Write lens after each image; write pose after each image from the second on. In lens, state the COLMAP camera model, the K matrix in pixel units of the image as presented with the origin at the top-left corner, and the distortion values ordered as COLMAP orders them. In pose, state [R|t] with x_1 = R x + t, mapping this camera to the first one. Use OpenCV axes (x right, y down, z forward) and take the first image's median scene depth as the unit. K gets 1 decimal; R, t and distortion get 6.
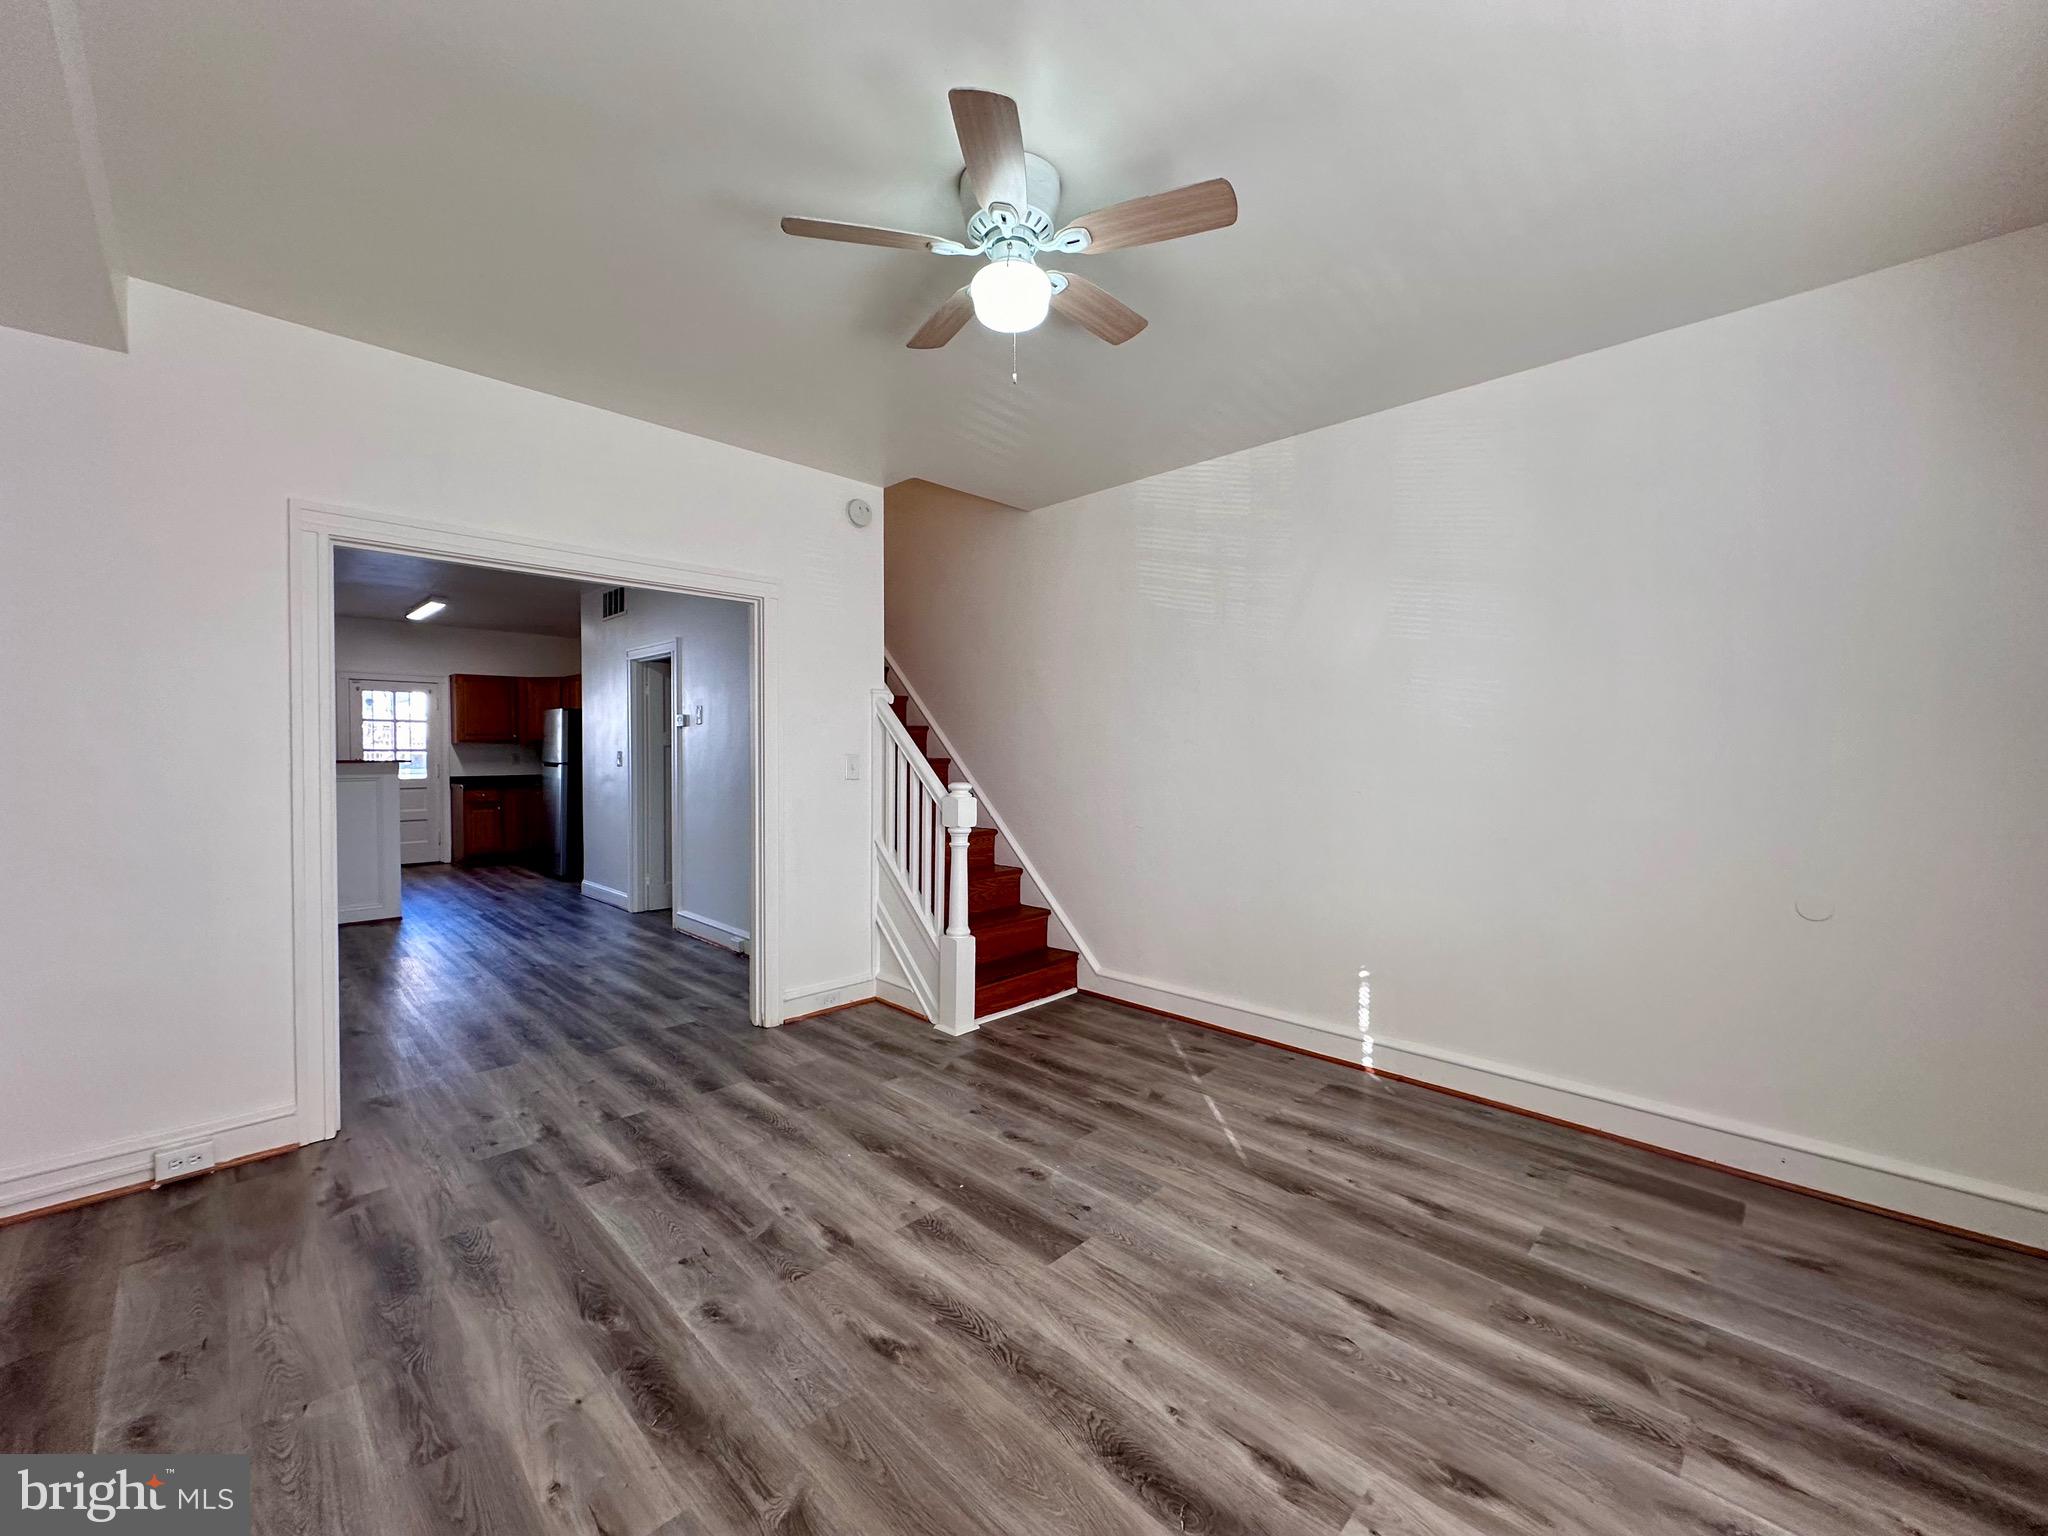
lens RADIAL K [[813.9, 0, 1020.3], [0, 813.9, 766.7], [0, 0, 1]] dist [-0.002693, 0.000264]
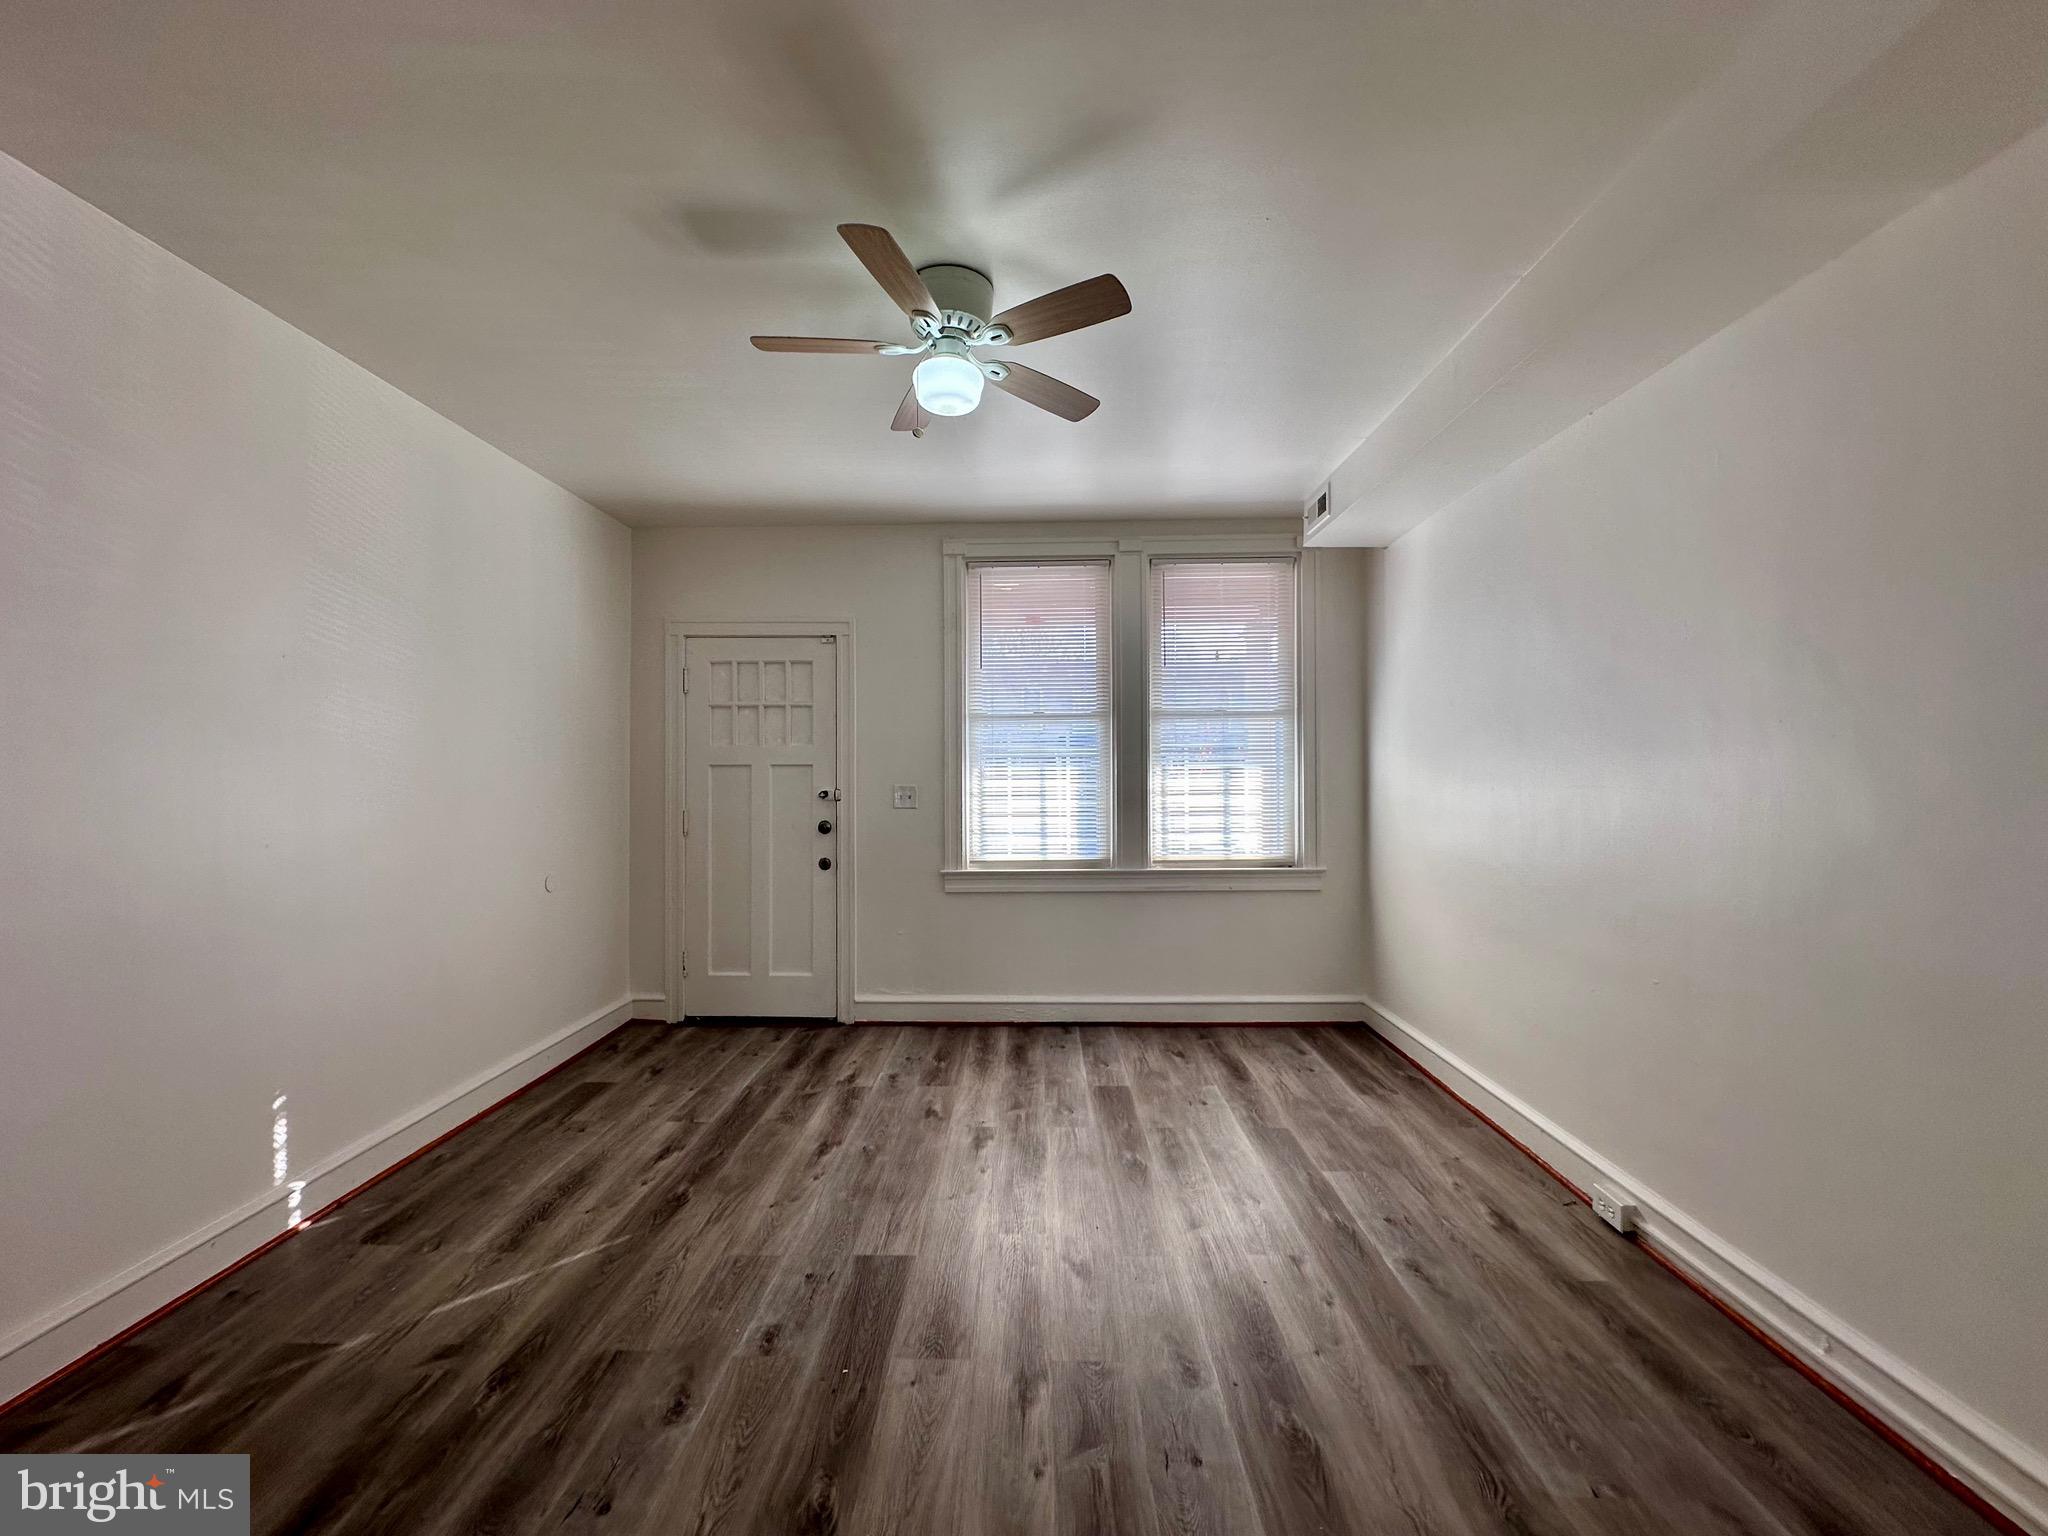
lens RADIAL K [[813.9, 0, 1020.3], [0, 813.9, 766.7], [0, 0, 1]] dist [-0.002693, 0.000264]
pose [[-0.688394, 0.002659, 0.725332, -0.733302], [0.015930, 0.999807, 0.011454, -0.047363], [-0.725162, 0.019440, -0.688304, 1.397555]]
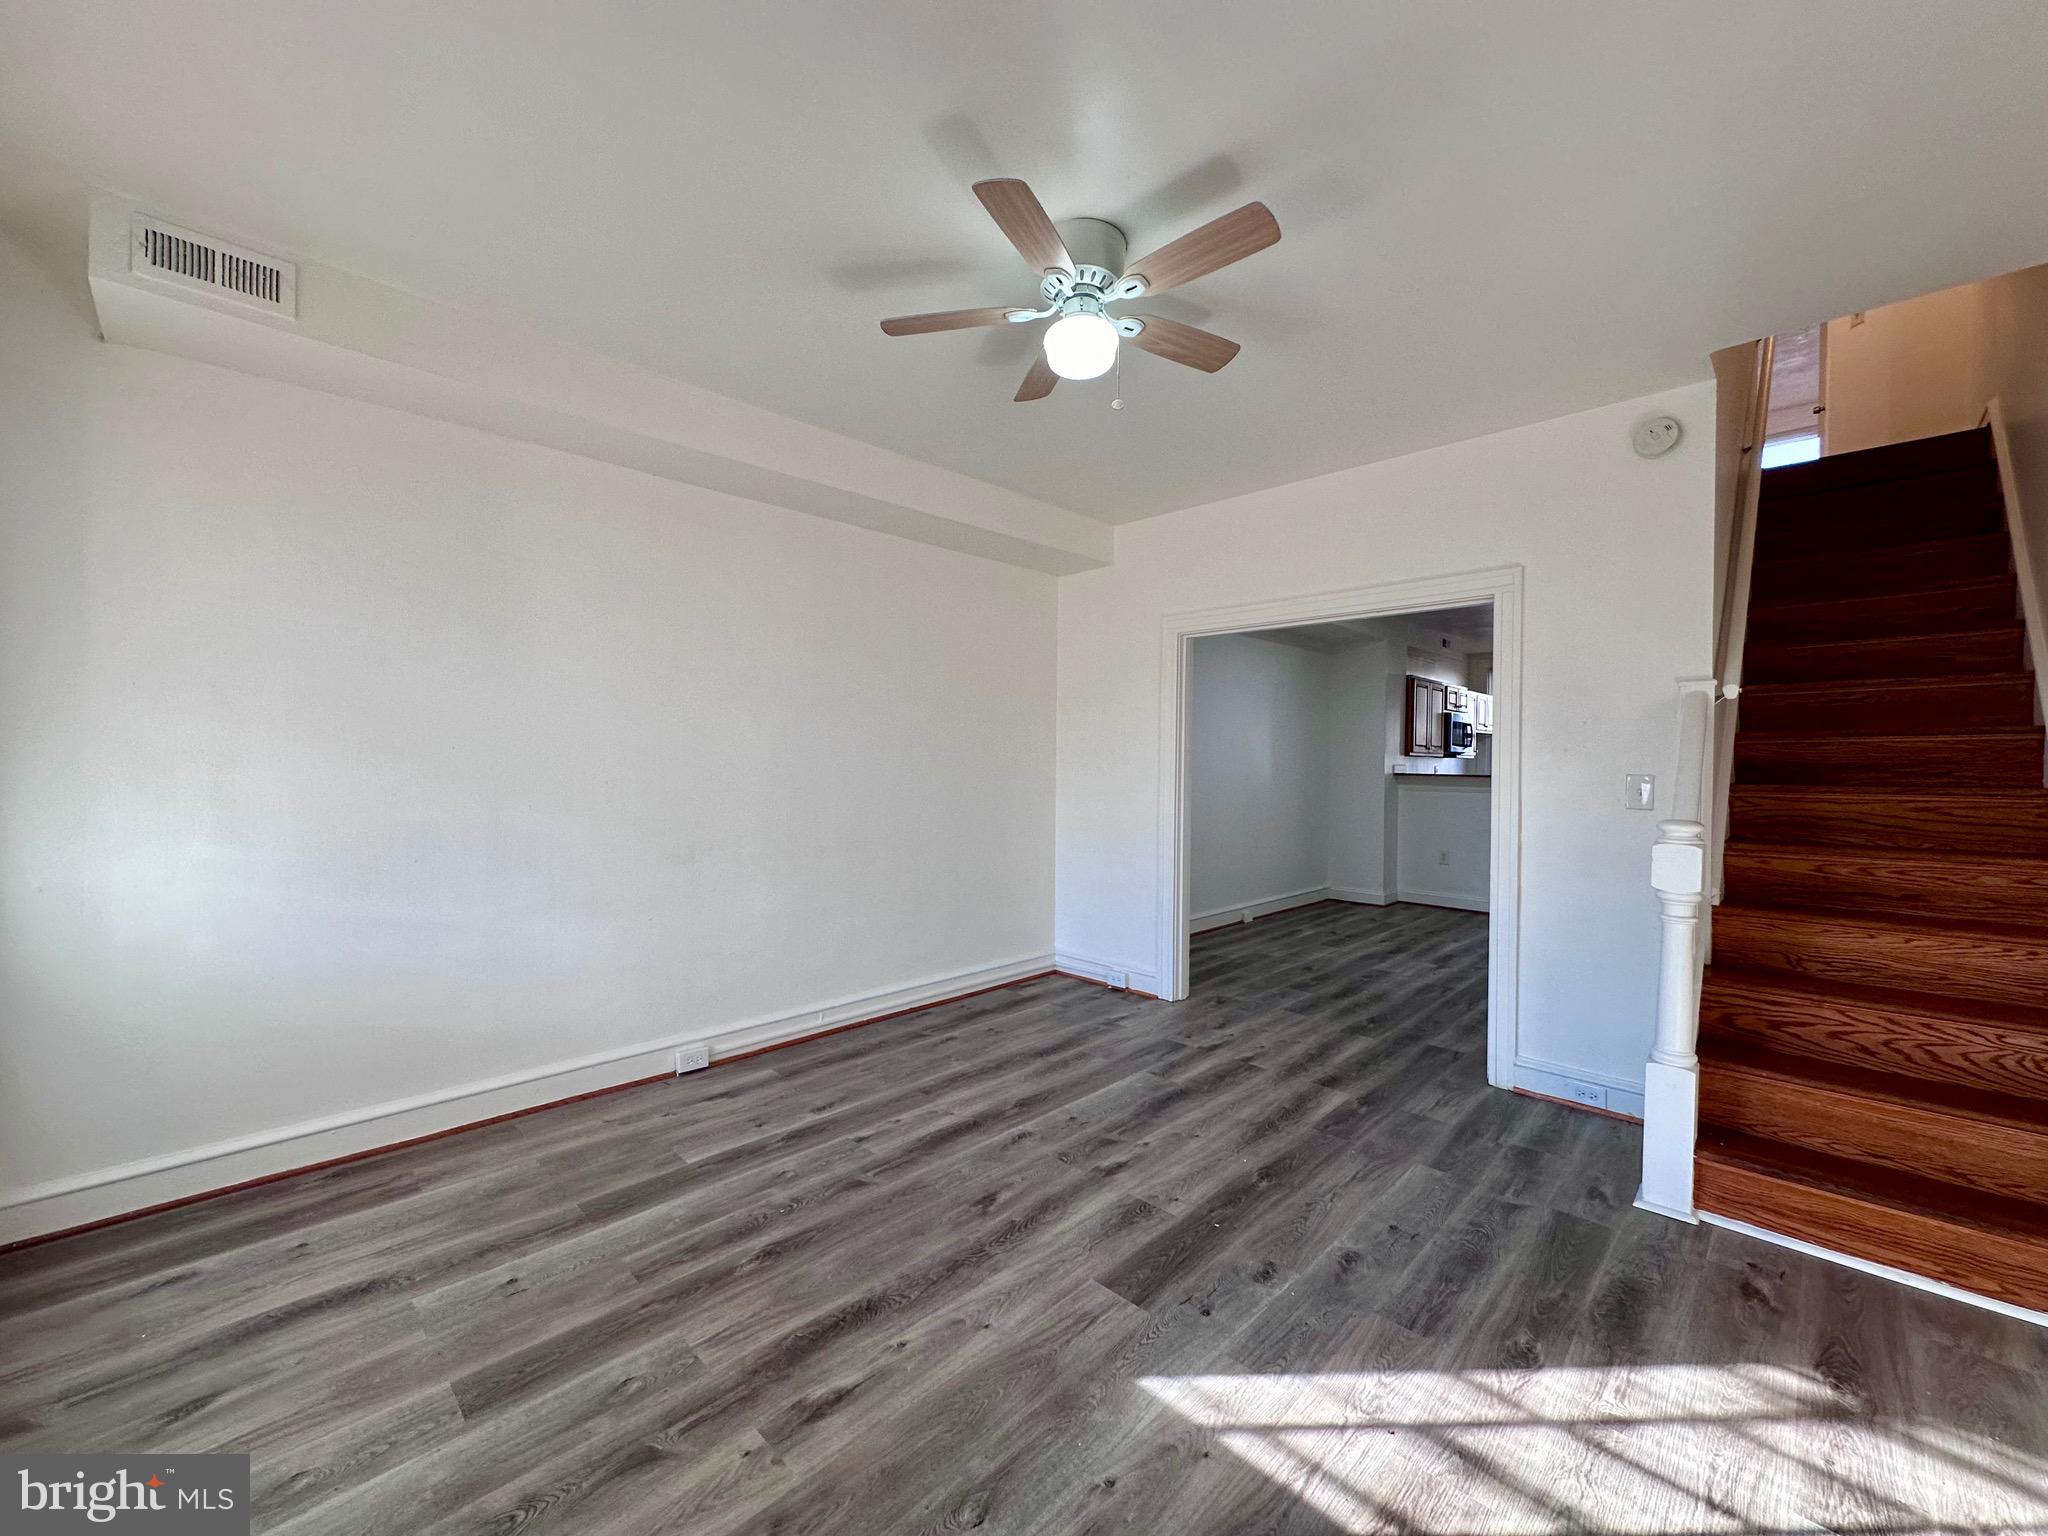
lens RADIAL K [[813.9, 0, 1020.3], [0, 813.9, 766.7], [0, 0, 1]] dist [-0.002693, 0.000264]
pose [[-0.000455, 0.005082, -0.999987, 0.878930], [-0.028887, 0.999570, 0.005093, -0.016808], [0.999583, 0.028889, -0.000308, 0.760946]]
